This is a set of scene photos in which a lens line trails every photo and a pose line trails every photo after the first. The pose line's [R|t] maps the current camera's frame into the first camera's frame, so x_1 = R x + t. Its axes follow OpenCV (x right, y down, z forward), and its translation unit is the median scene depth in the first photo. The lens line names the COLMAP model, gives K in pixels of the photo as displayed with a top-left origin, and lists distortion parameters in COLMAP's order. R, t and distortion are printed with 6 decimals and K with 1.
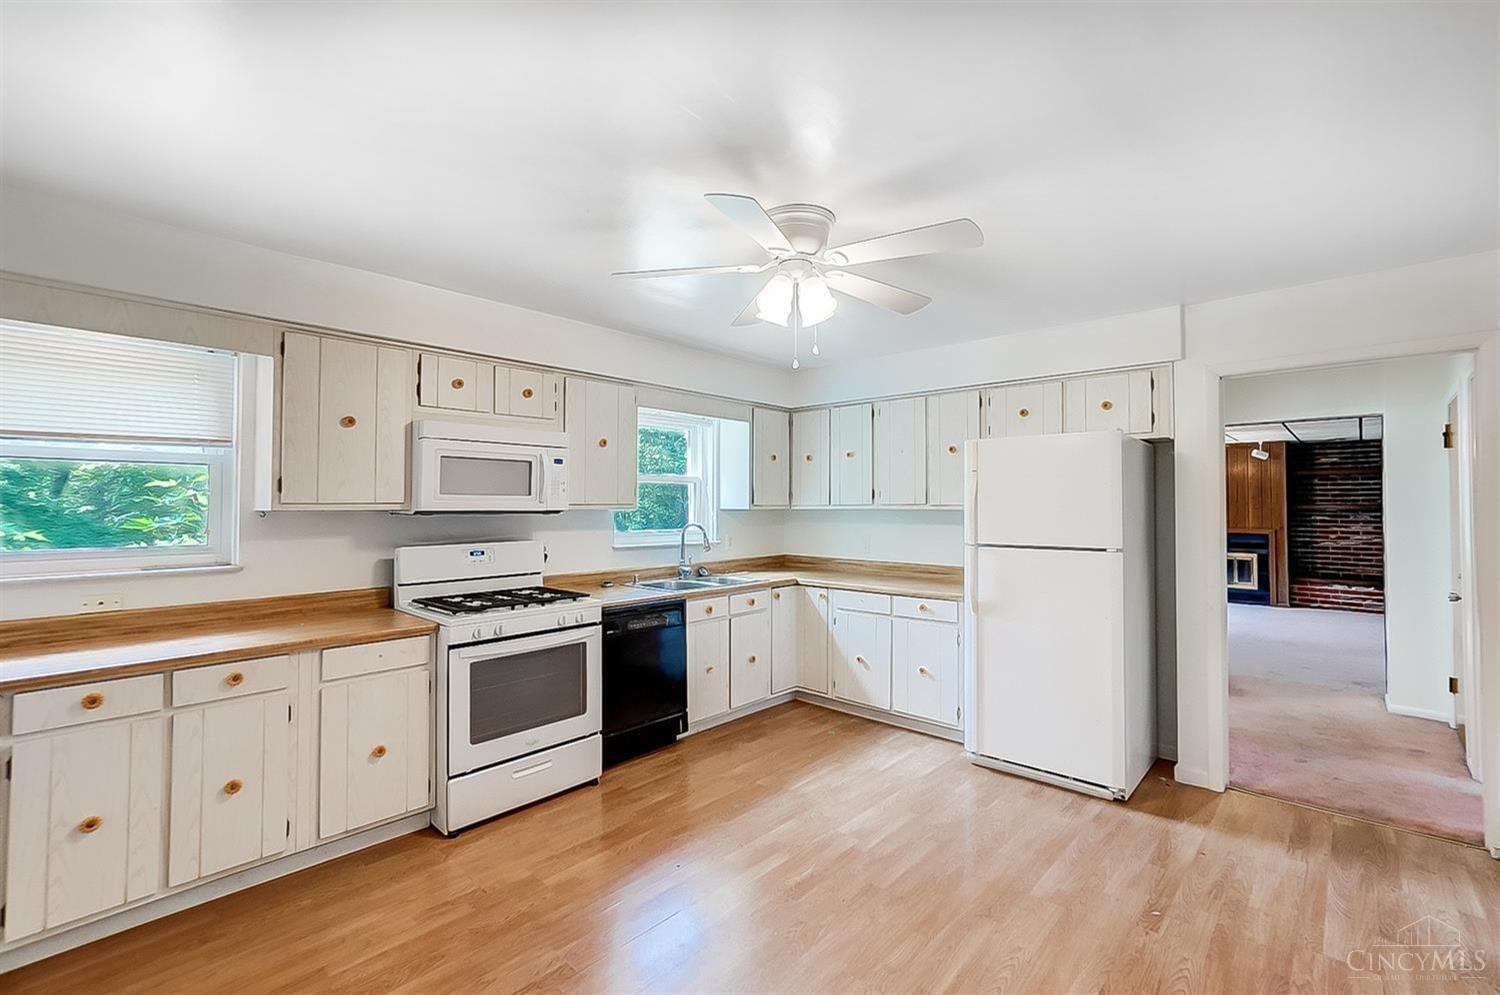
lens RADIAL K [[667.2, 0, 746.4], [0, 667.2, 495.1], [0, 0, 1]] dist [0.005225, 0.002245]
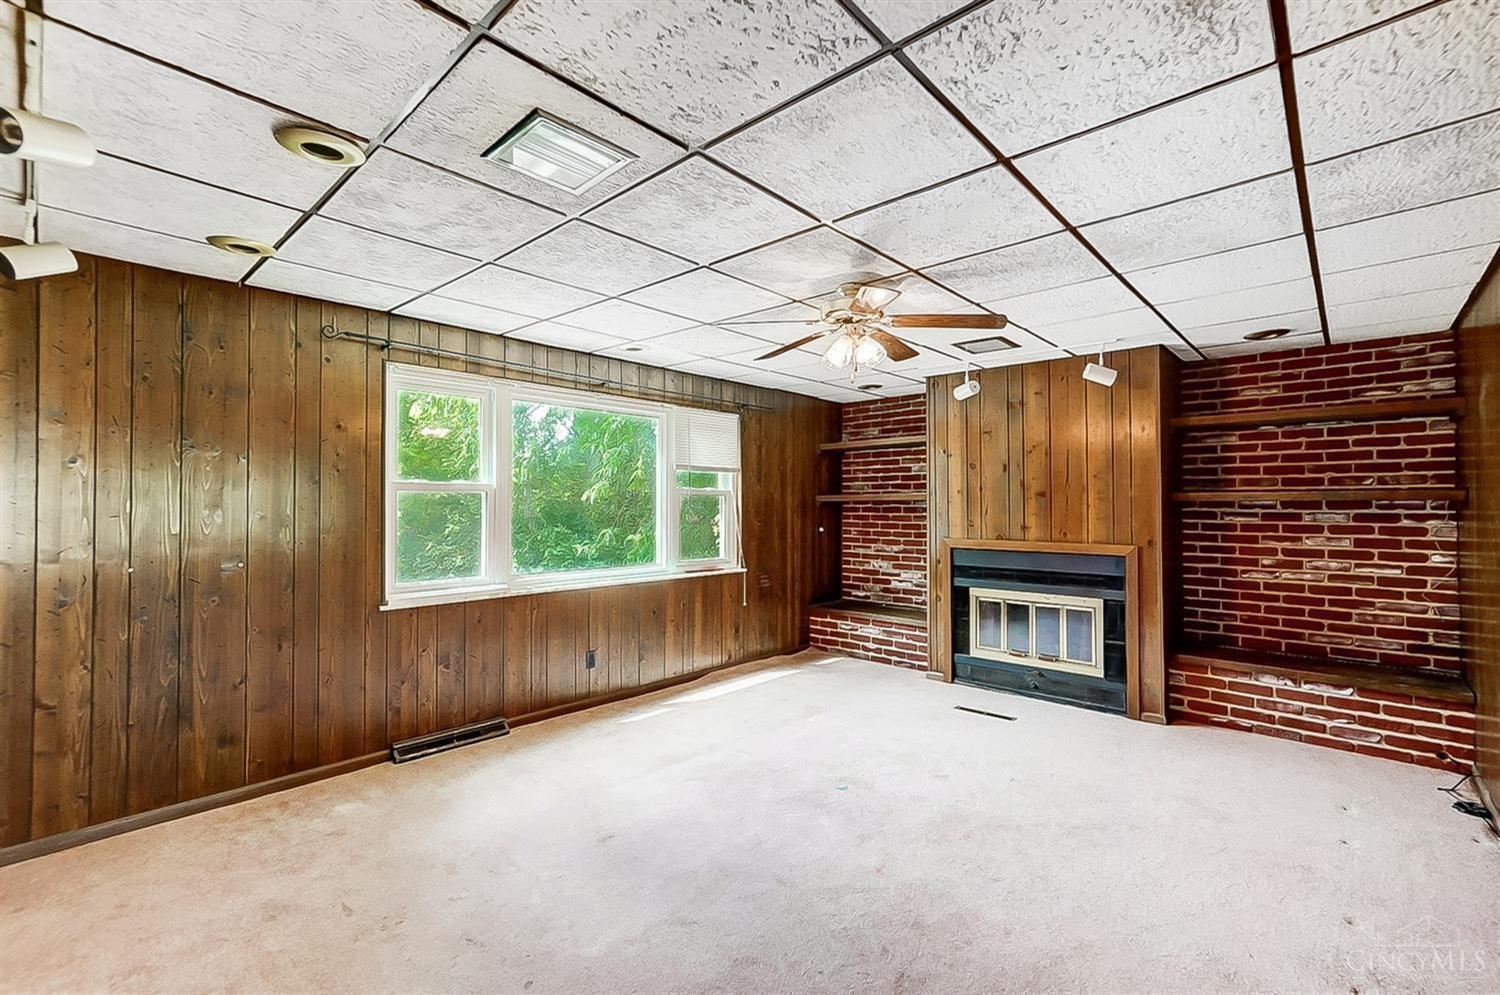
lens RADIAL K [[667.2, 0, 755.5], [0, 667.2, 496.5], [0, 0, 1]] dist [0.005225, 0.002245]
pose [[0.999955, 0.000046, 0.009492, 0.534094], [-0.000116, 0.999973, 0.007388, 0.015114], [-0.009491, -0.007388, 0.999928, 0.560774]]
